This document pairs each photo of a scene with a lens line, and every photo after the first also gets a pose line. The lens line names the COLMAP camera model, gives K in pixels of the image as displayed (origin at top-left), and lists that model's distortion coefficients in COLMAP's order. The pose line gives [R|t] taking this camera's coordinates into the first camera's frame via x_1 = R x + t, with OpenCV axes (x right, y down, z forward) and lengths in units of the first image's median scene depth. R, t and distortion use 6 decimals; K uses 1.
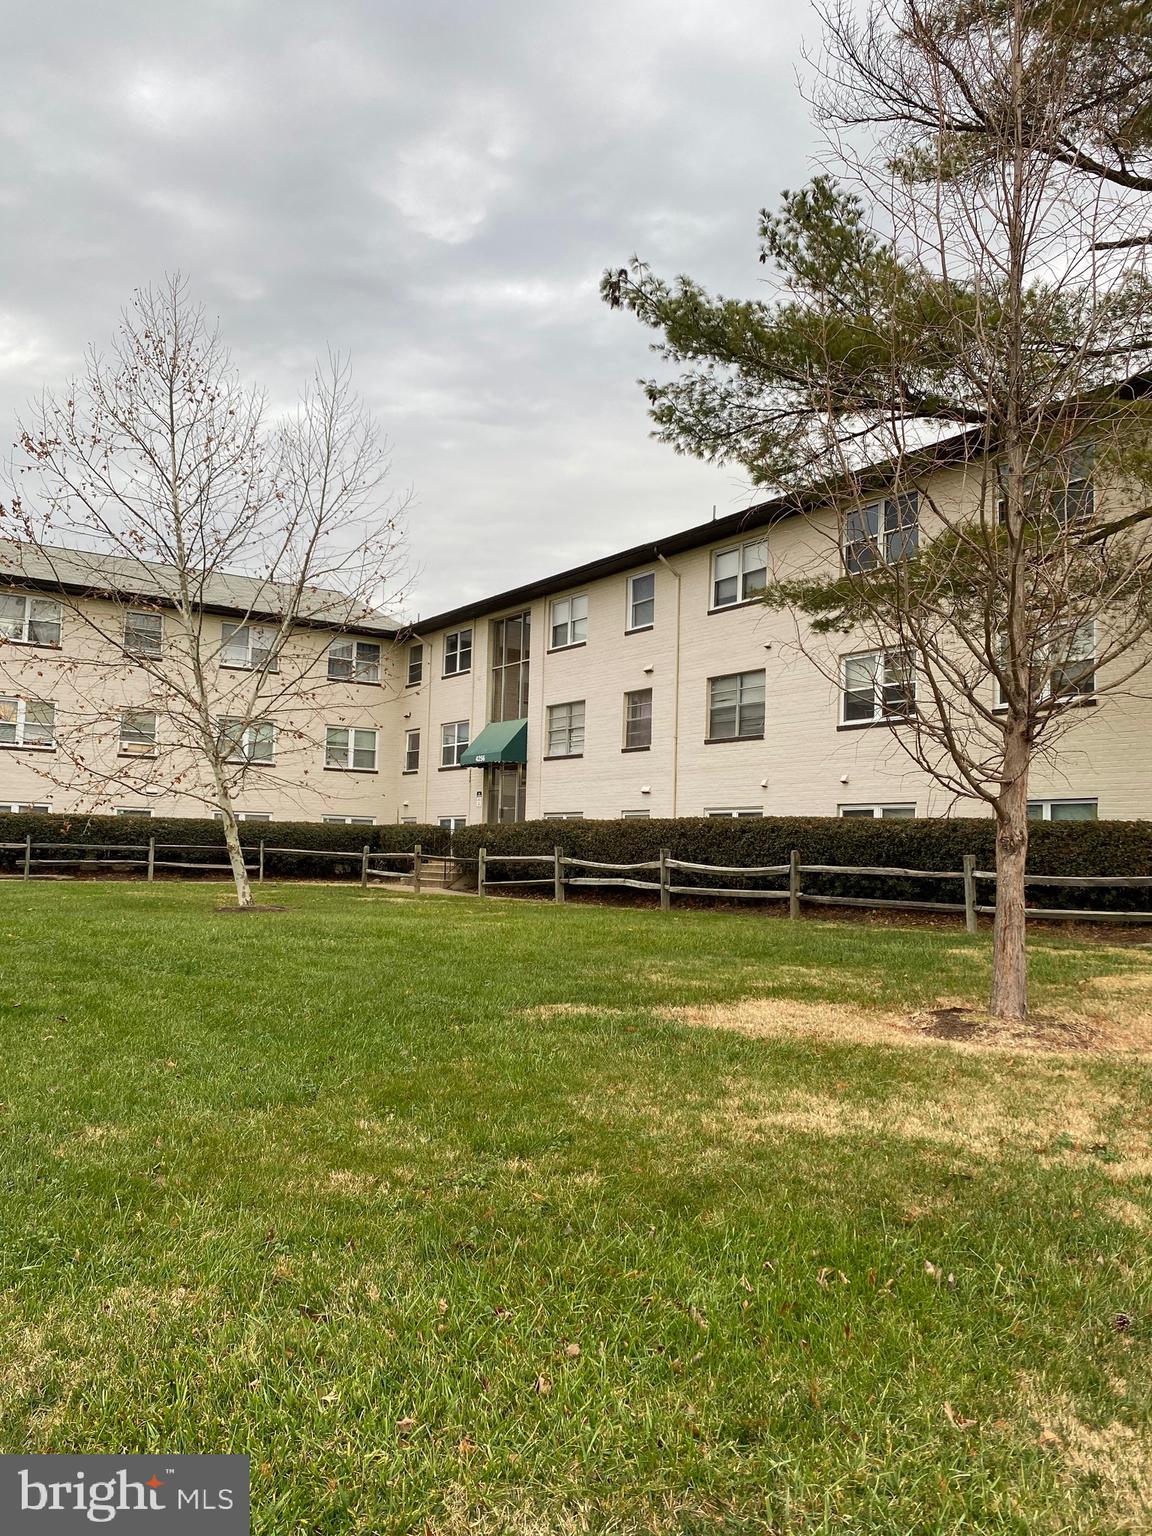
lens RADIAL K [[1136.6, 0, 575.6], [0, 1136.6, 773.1], [0, 0, 1]] dist [0.000335, 0.003680]
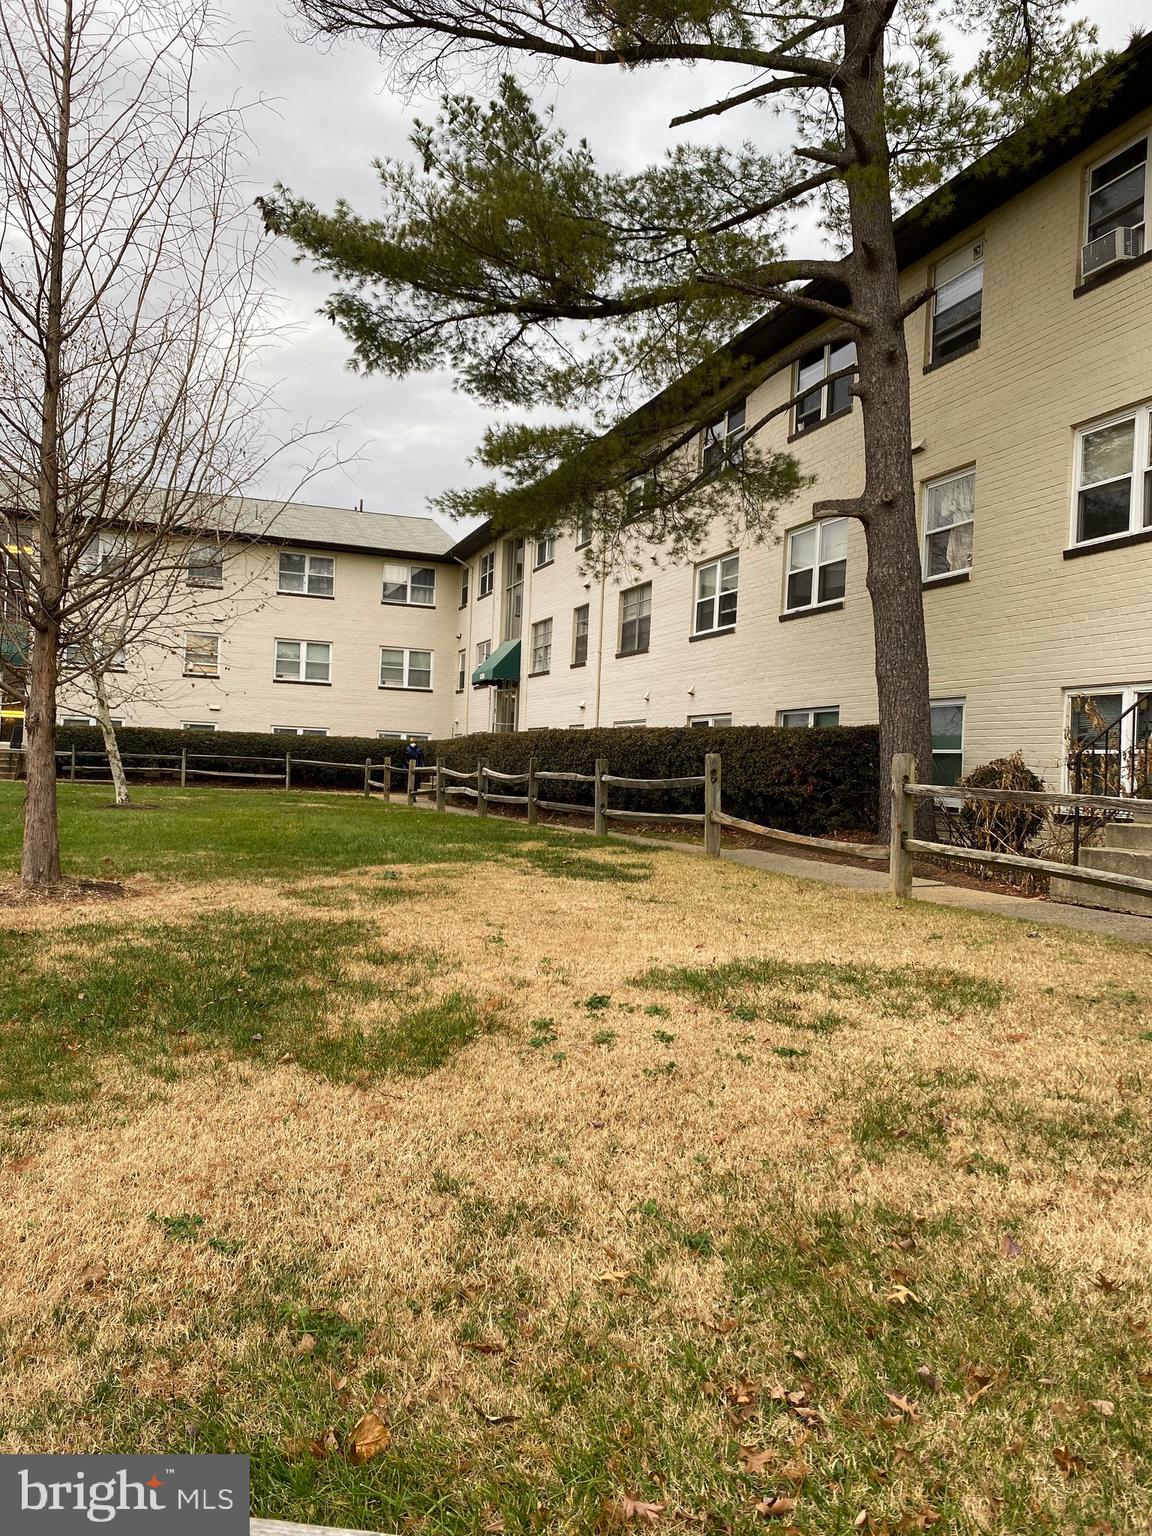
lens RADIAL K [[1136.6, 0, 579.6], [0, 1136.6, 763.3], [0, 0, 1]] dist [0.000335, 0.003680]
pose [[0.968661, 0.012860, -0.248052, 0.285864], [0.001126, 0.998421, 0.056161, 0.009182], [0.248383, -0.054680, 0.967117, 0.014315]]
